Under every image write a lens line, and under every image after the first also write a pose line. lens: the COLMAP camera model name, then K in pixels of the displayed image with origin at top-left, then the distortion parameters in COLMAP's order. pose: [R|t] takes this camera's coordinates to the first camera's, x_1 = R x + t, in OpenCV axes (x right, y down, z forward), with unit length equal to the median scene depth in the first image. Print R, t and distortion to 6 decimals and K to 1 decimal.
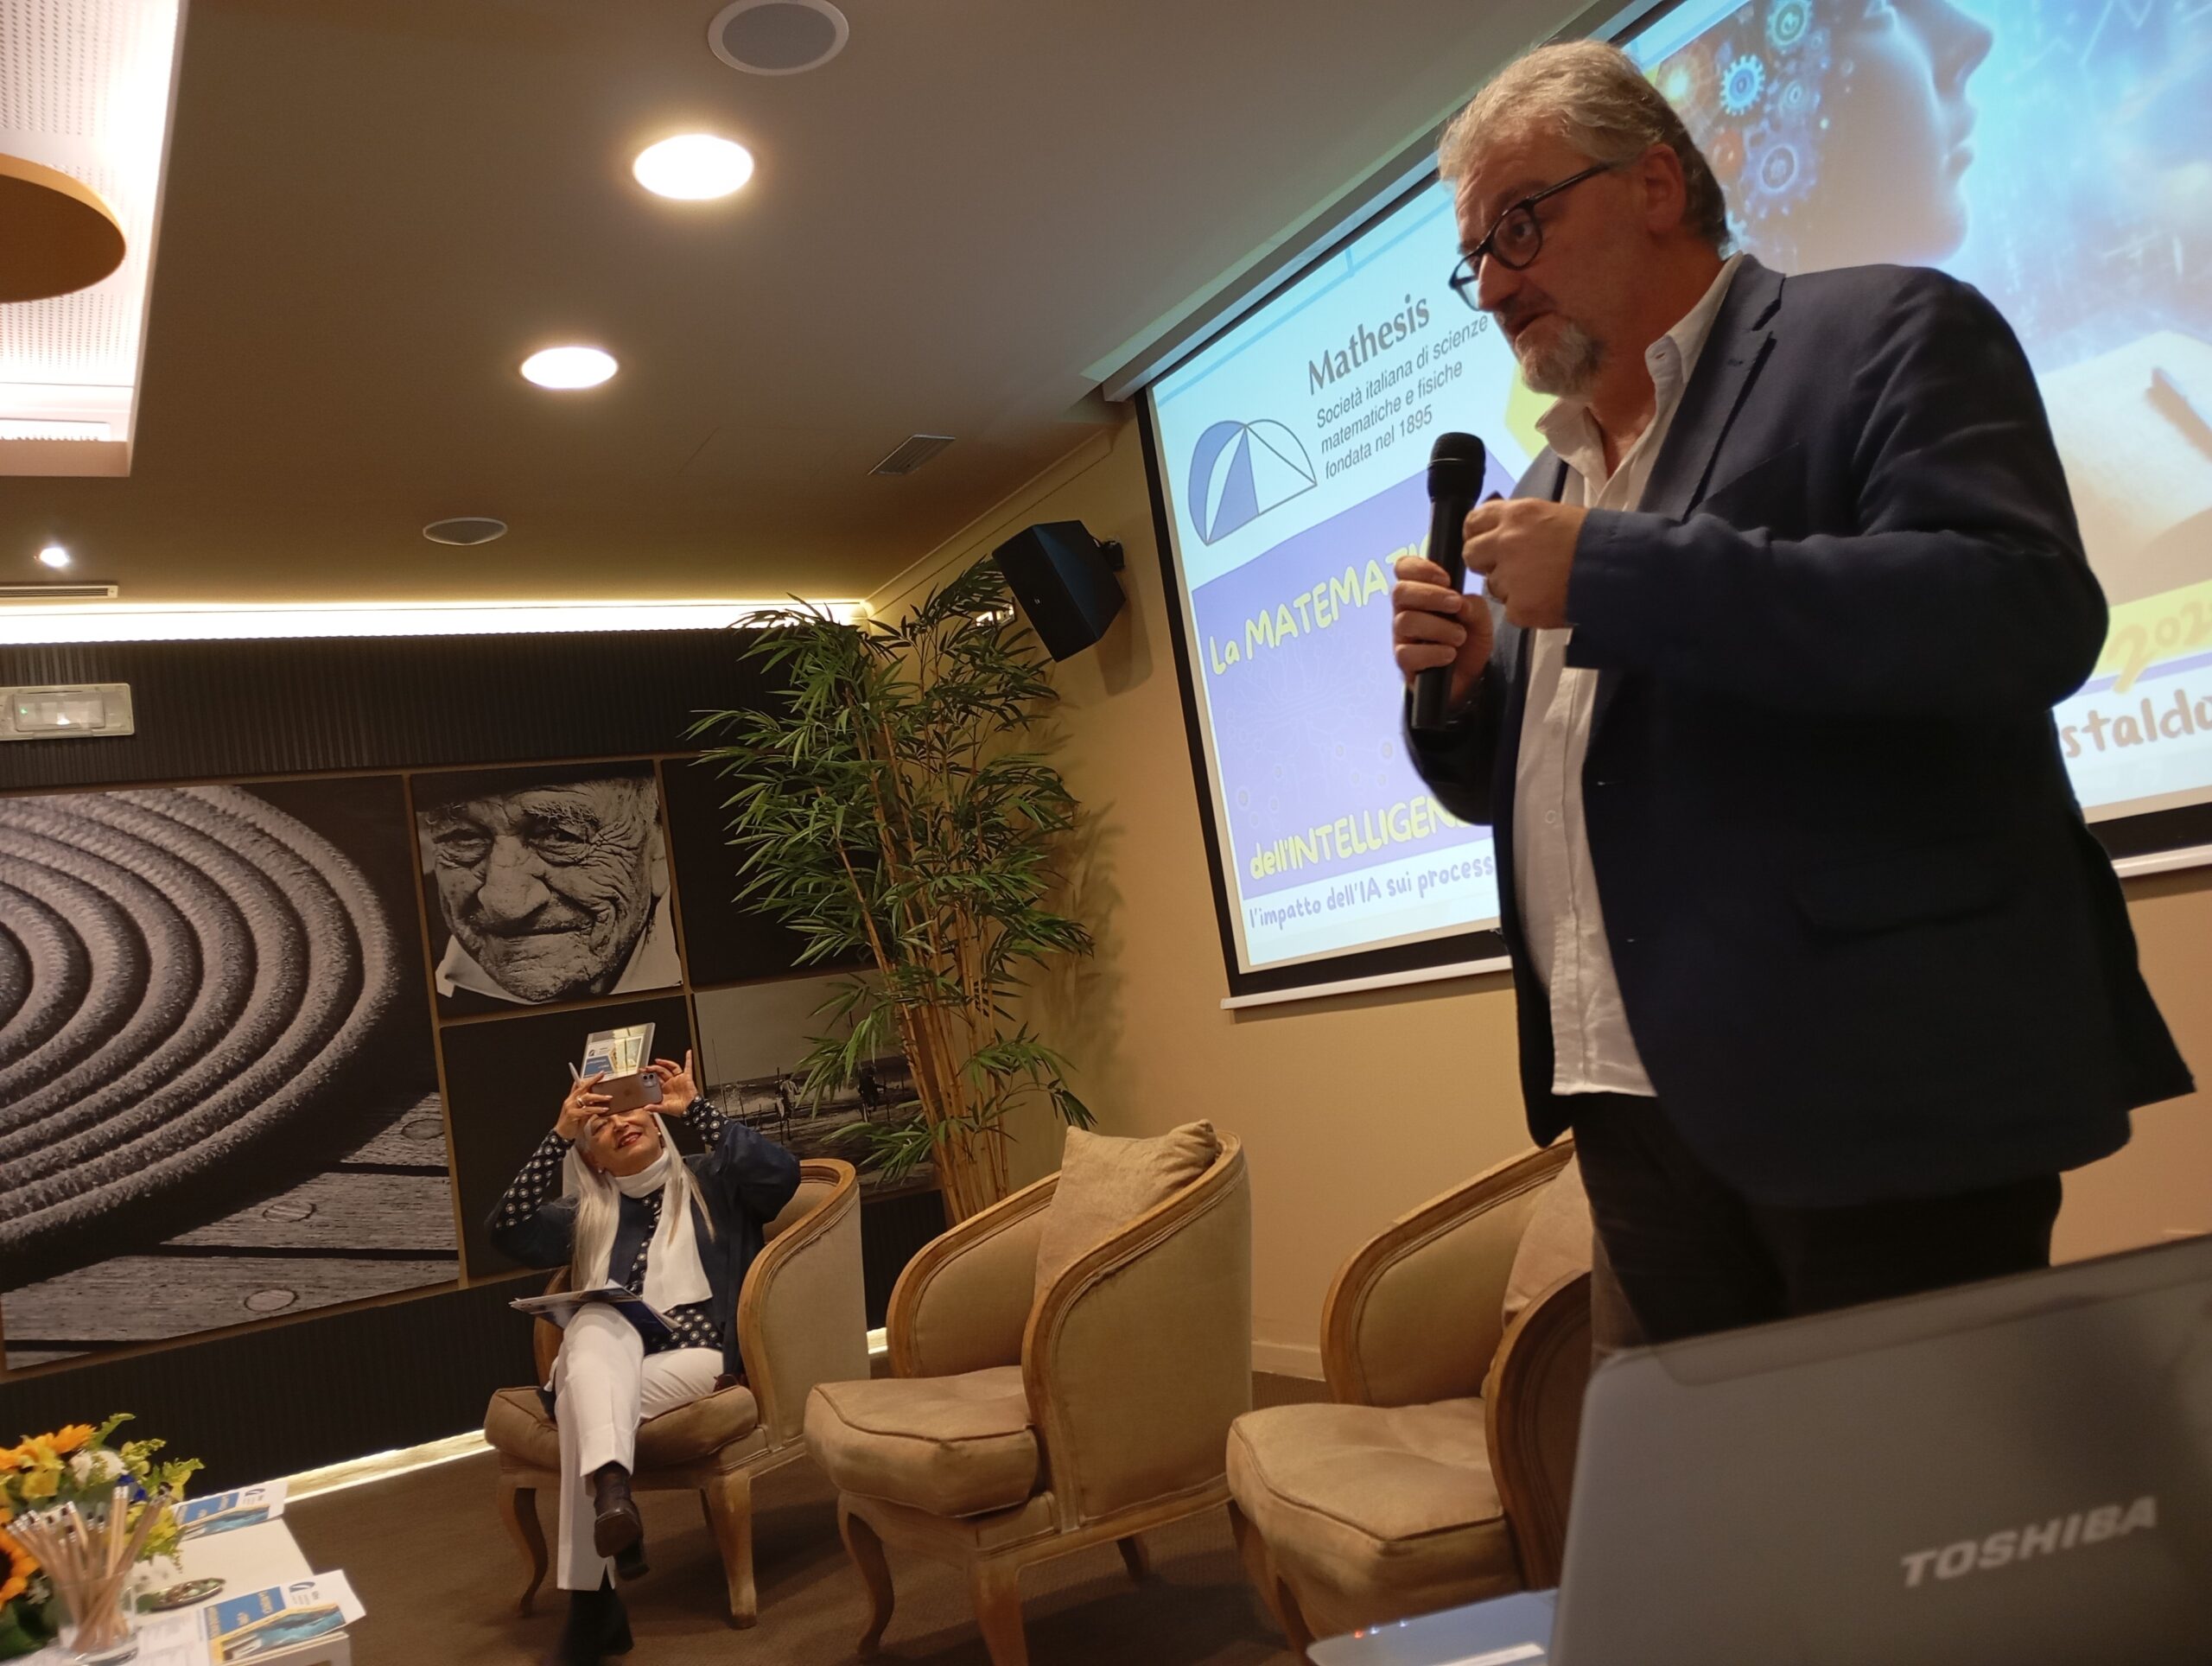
lens RADIAL K [[1824.5, 0, 1095.9], [0, 1824.5, 841.9], [0, 0, 1]] dist [0.082945, -0.096008]
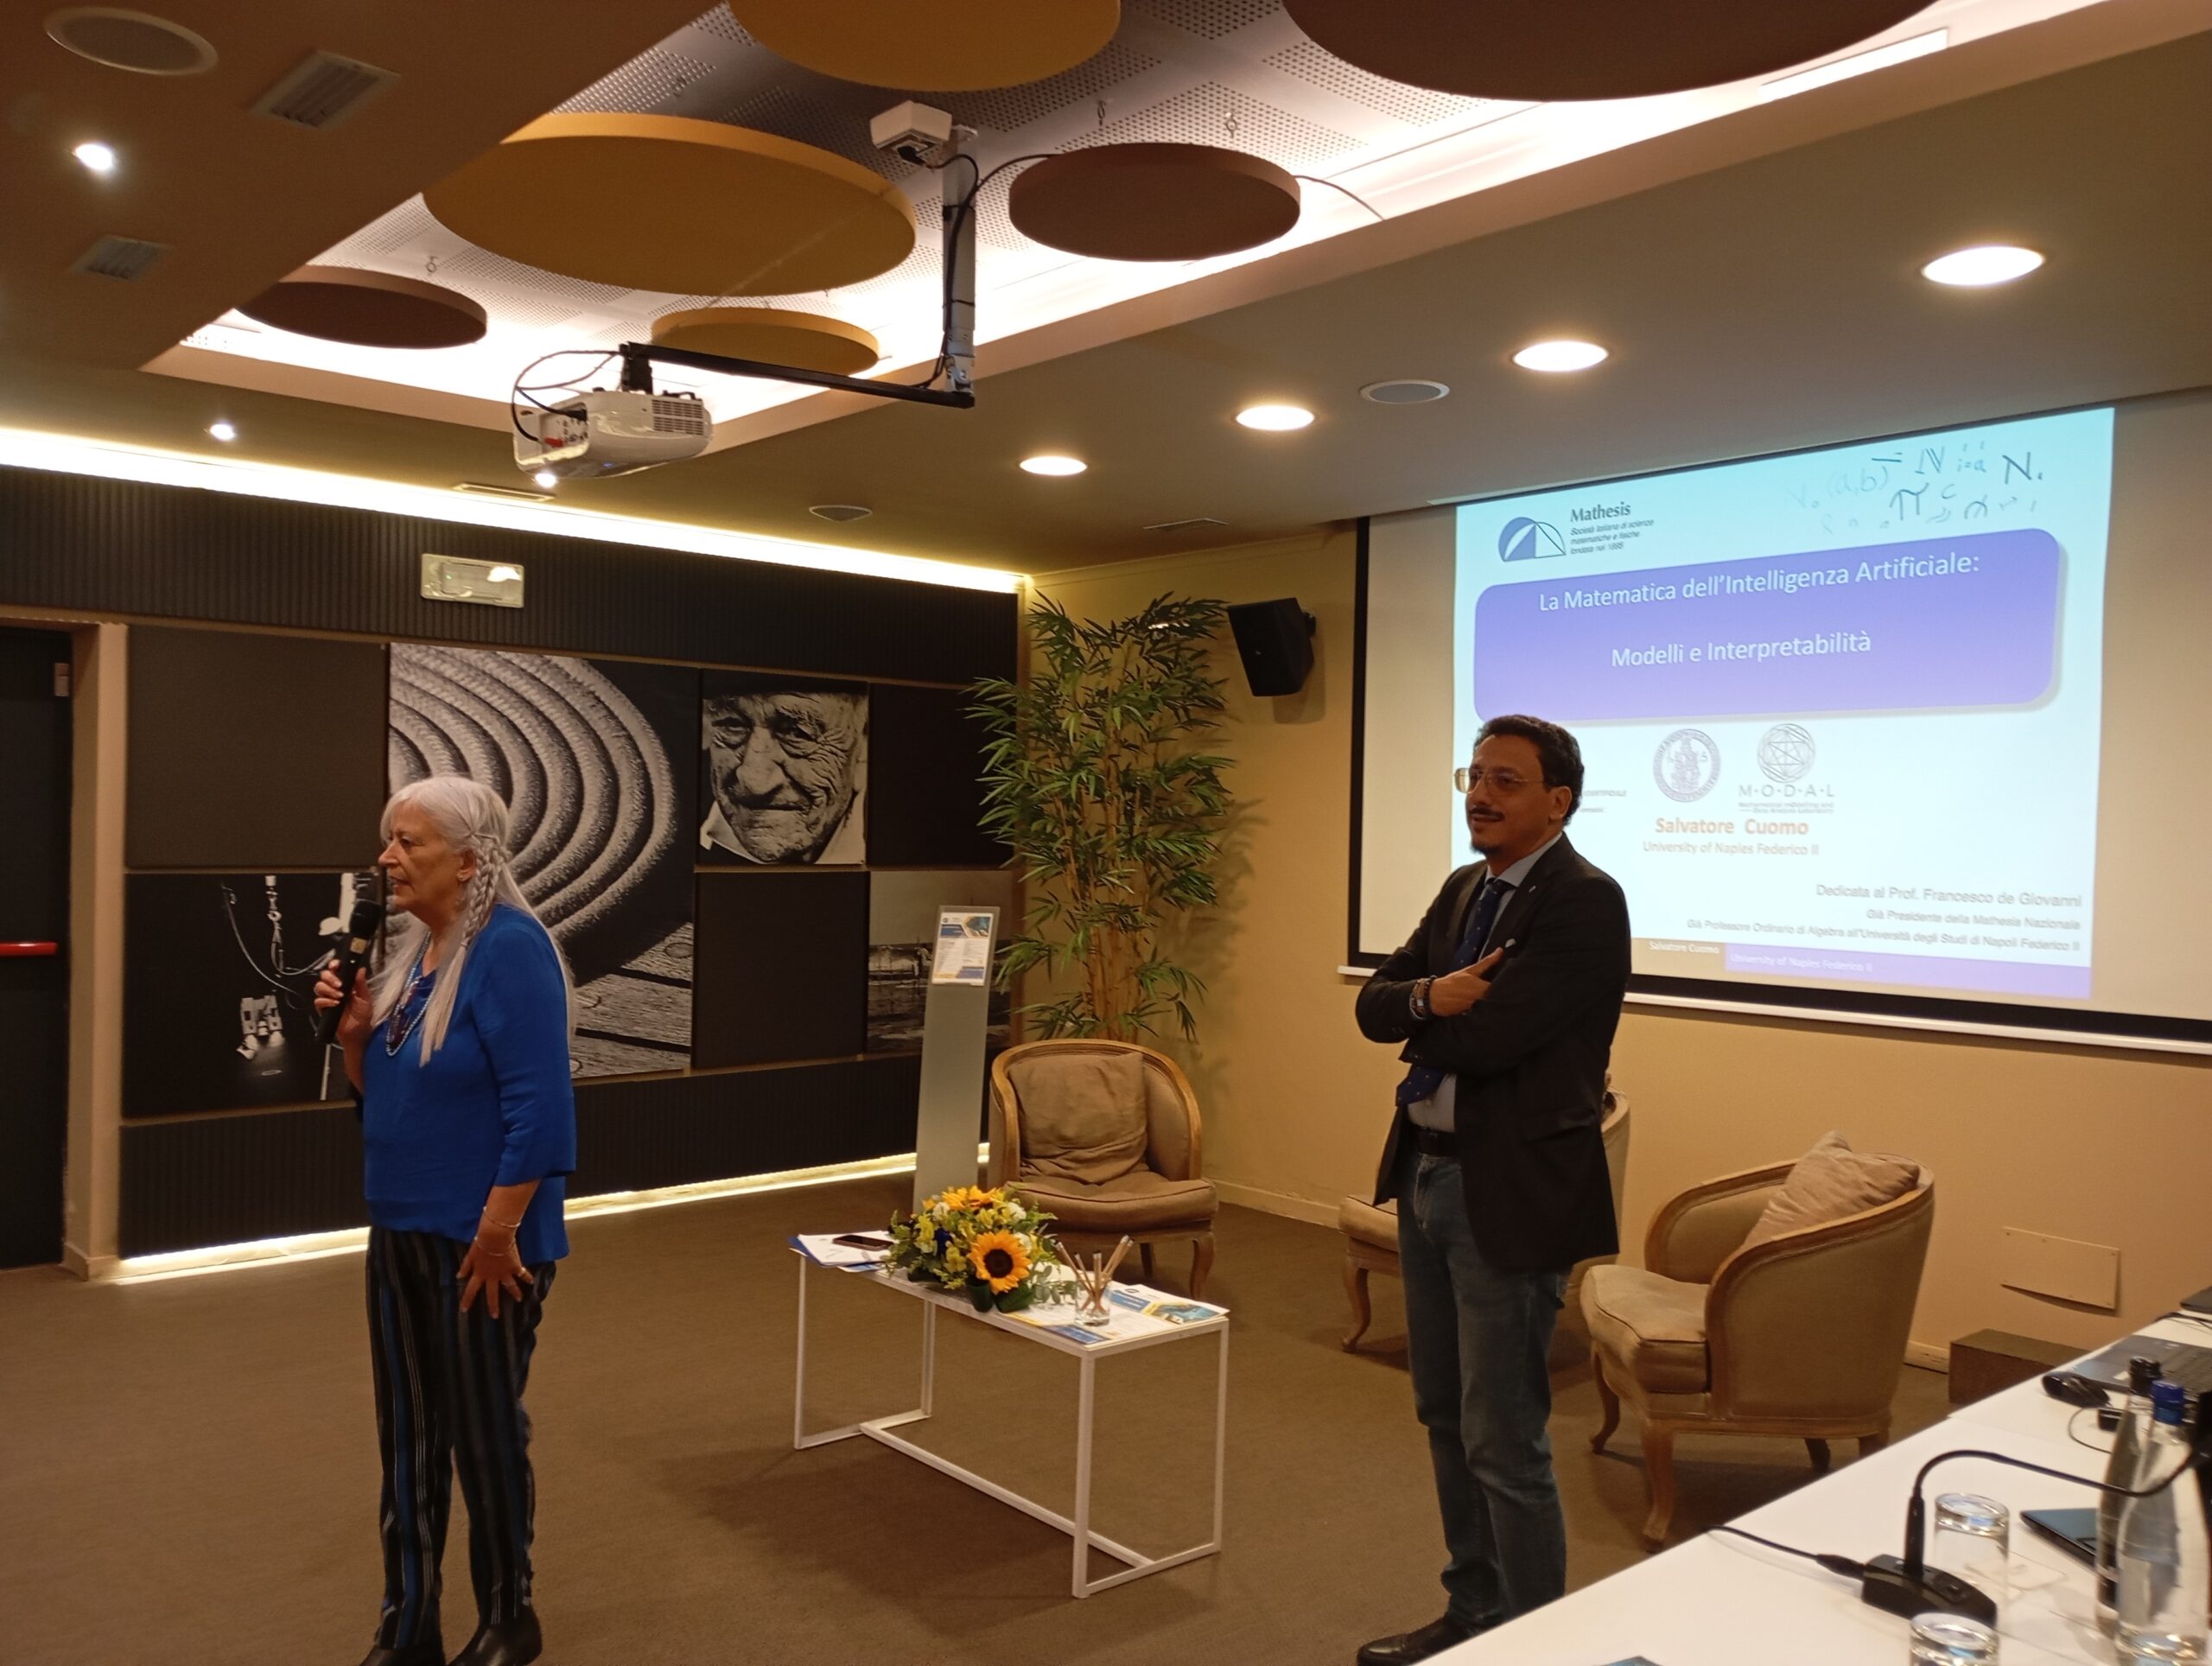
lens RADIAL K [[1824.5, 0, 1095.9], [0, 1824.5, 841.9], [0, 0, 1]] dist [0.082945, -0.096008]
pose [[0.964710, 0.168793, 0.202098, -0.367963], [-0.186773, 0.979662, 0.073335, -0.066074], [-0.185610, -0.108494, 0.976616, -0.290129]]
